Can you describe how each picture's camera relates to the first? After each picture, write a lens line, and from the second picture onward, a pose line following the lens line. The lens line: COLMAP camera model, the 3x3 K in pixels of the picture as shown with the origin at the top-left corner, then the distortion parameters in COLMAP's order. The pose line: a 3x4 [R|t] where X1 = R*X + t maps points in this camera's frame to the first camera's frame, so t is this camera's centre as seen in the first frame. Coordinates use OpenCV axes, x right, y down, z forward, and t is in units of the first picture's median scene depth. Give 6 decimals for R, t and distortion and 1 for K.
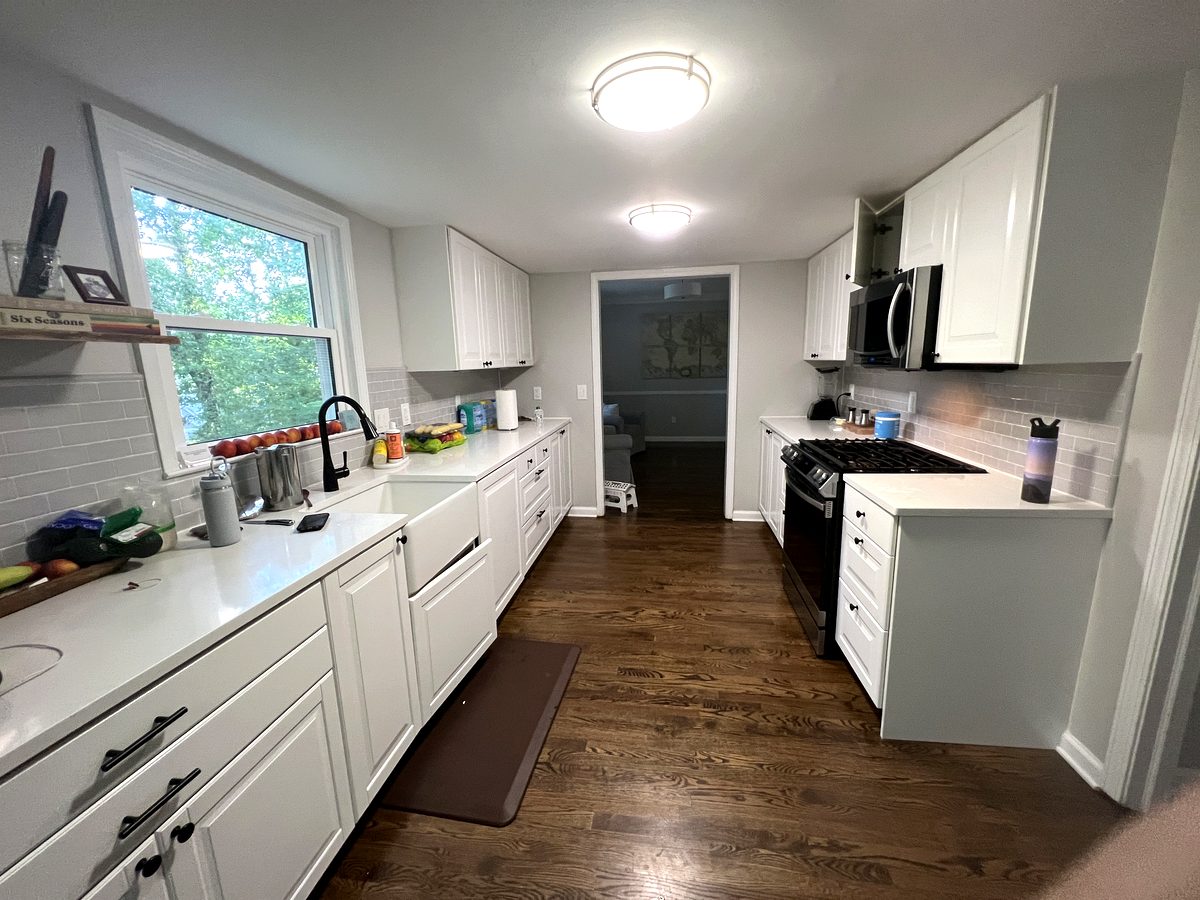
lens RADIAL K [[482.5, 0, 605.7], [0, 482.5, 455.6], [0, 0, 1]] dist [0.000510, 0.000486]
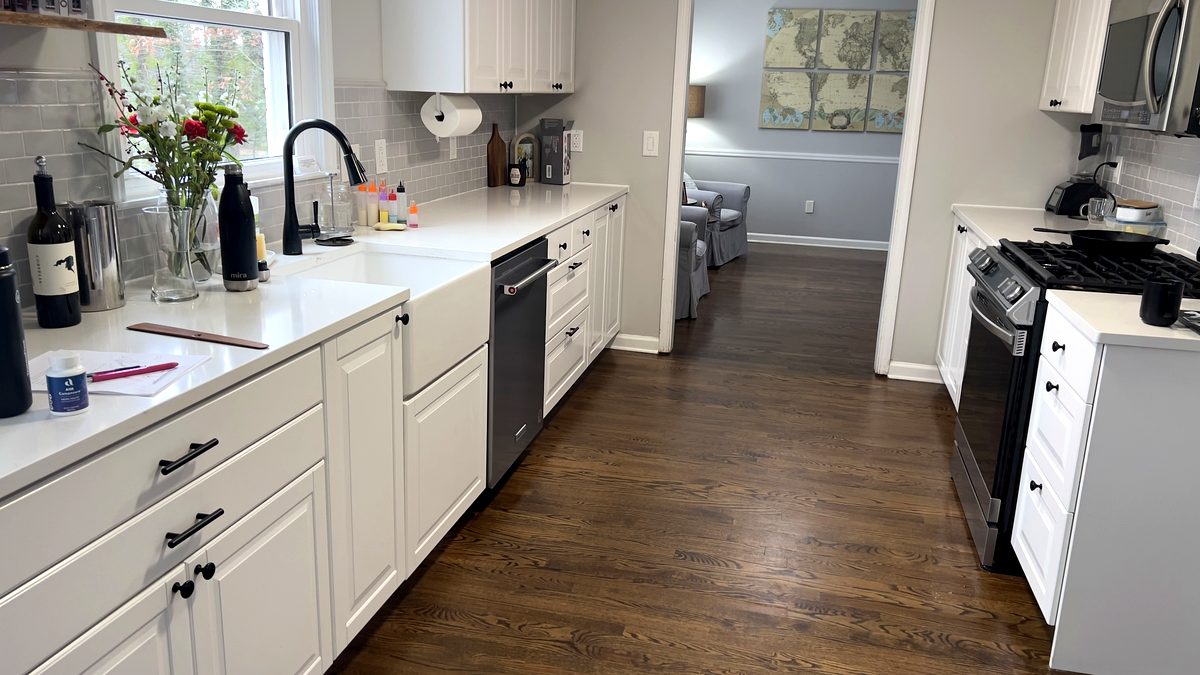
lens RADIAL K [[919.6, 0, 597.2], [0, 919.6, 333.3], [0, 0, 1]] dist [0.043196, -0.019413]
pose [[0.993043, 0.082543, -0.083981, -0.000042], [-0.076806, 0.994628, 0.069401, 0.056793], [0.089259, -0.062468, 0.994048, -0.302130]]
